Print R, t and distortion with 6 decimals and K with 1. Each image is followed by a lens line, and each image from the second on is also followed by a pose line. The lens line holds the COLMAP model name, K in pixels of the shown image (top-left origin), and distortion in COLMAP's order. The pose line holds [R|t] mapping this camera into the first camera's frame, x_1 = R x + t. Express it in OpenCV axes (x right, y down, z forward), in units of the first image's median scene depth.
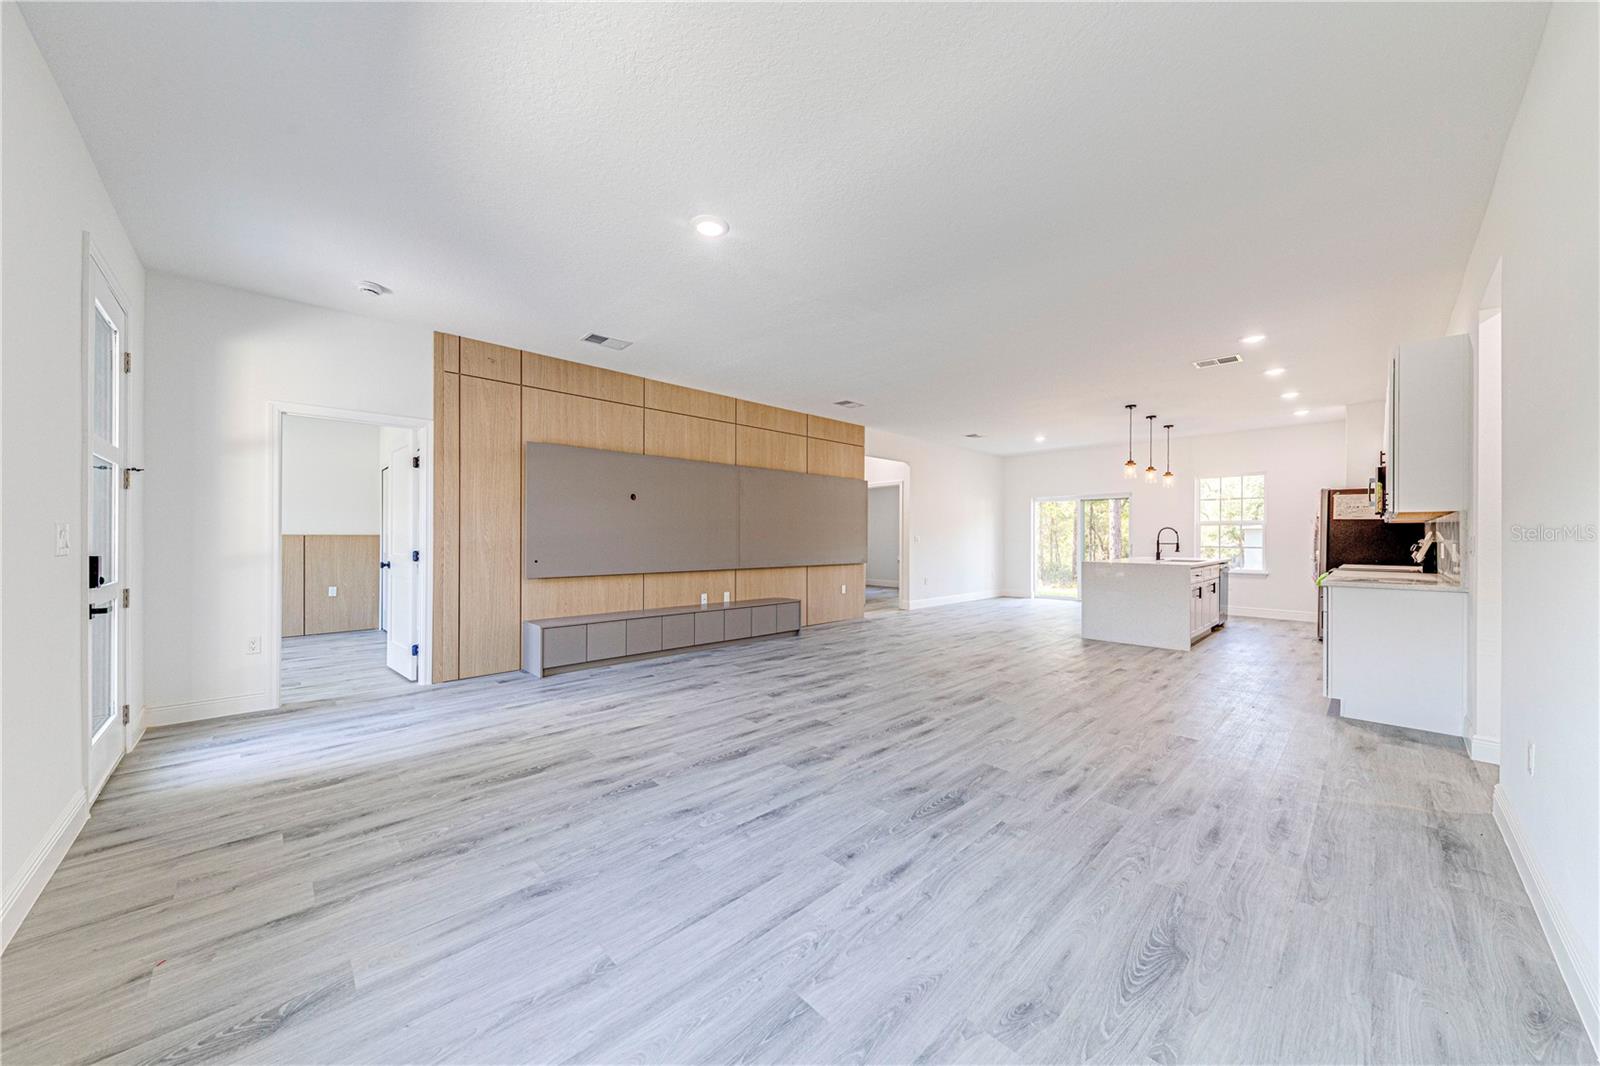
lens RADIAL K [[553.9, 0, 794.5], [0, 553.9, 530.3], [0, 0, 1]] dist [0.003307, -0.002106]
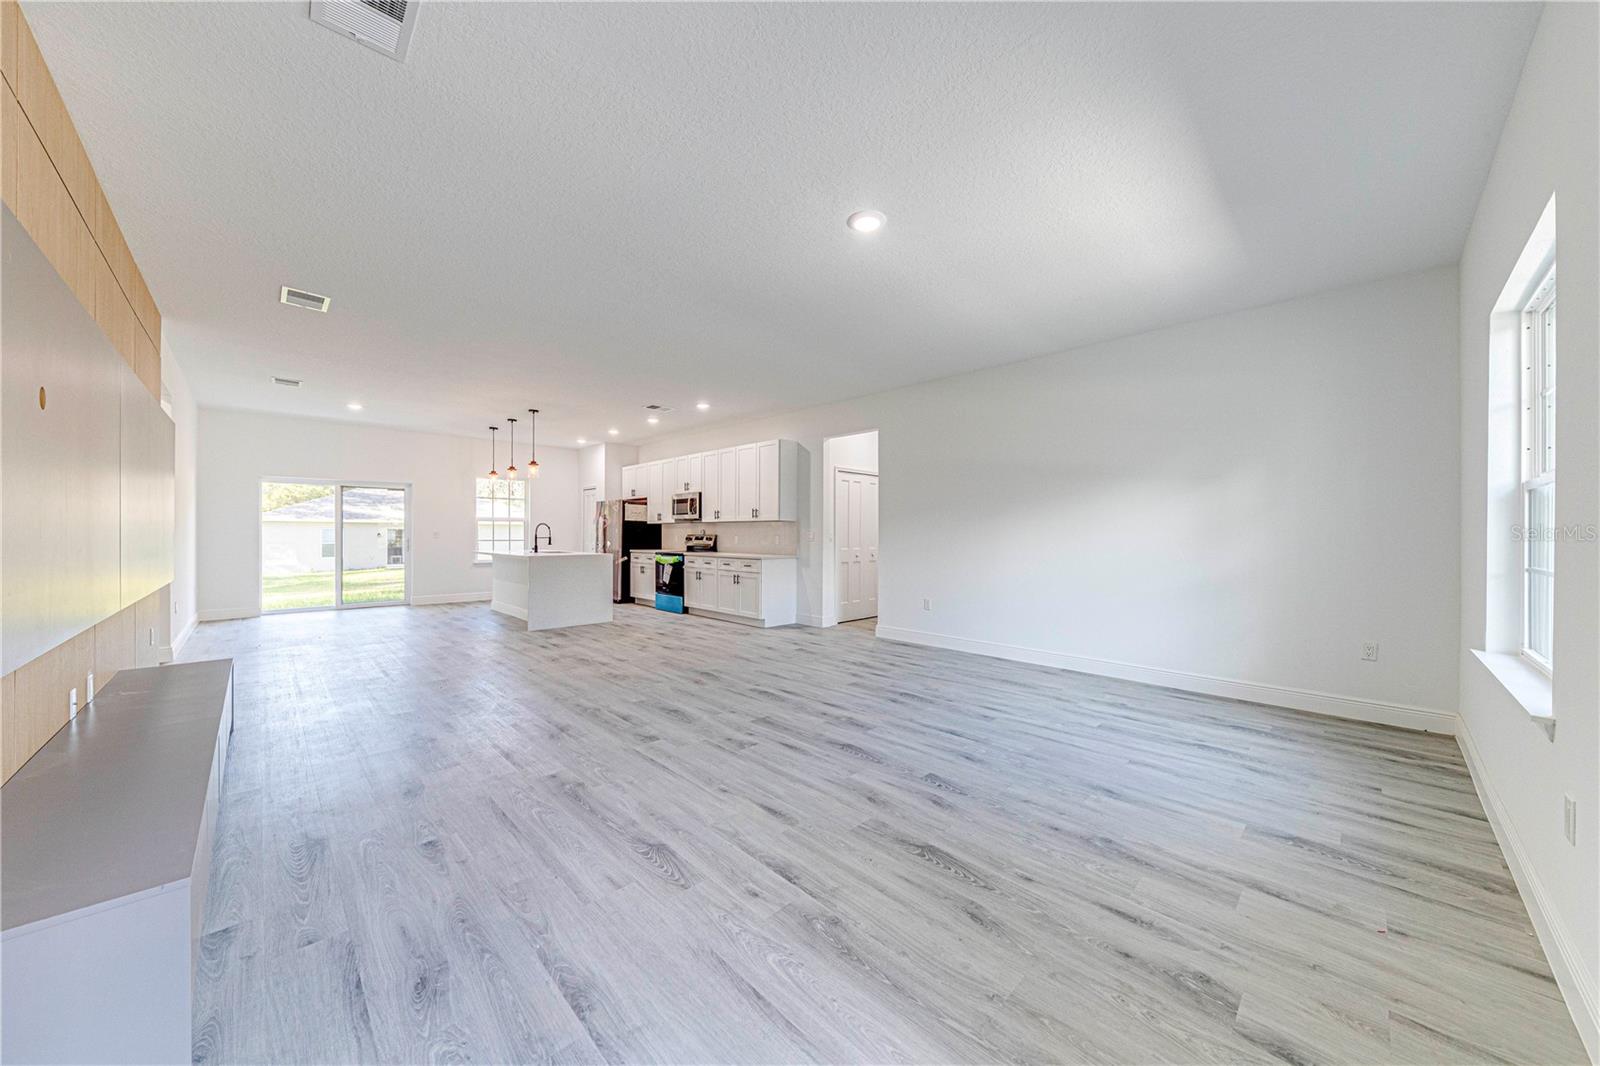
lens RADIAL K [[553.9, 0, 815.9], [0, 553.9, 541.1], [0, 0, 1]] dist [0.003307, -0.002106]
pose [[-0.030702, -0.017385, 0.999377, -1.045638], [-0.014632, 0.999749, 0.016942, 0.007339], [-0.999421, -0.014103, -0.030948, 1.030395]]
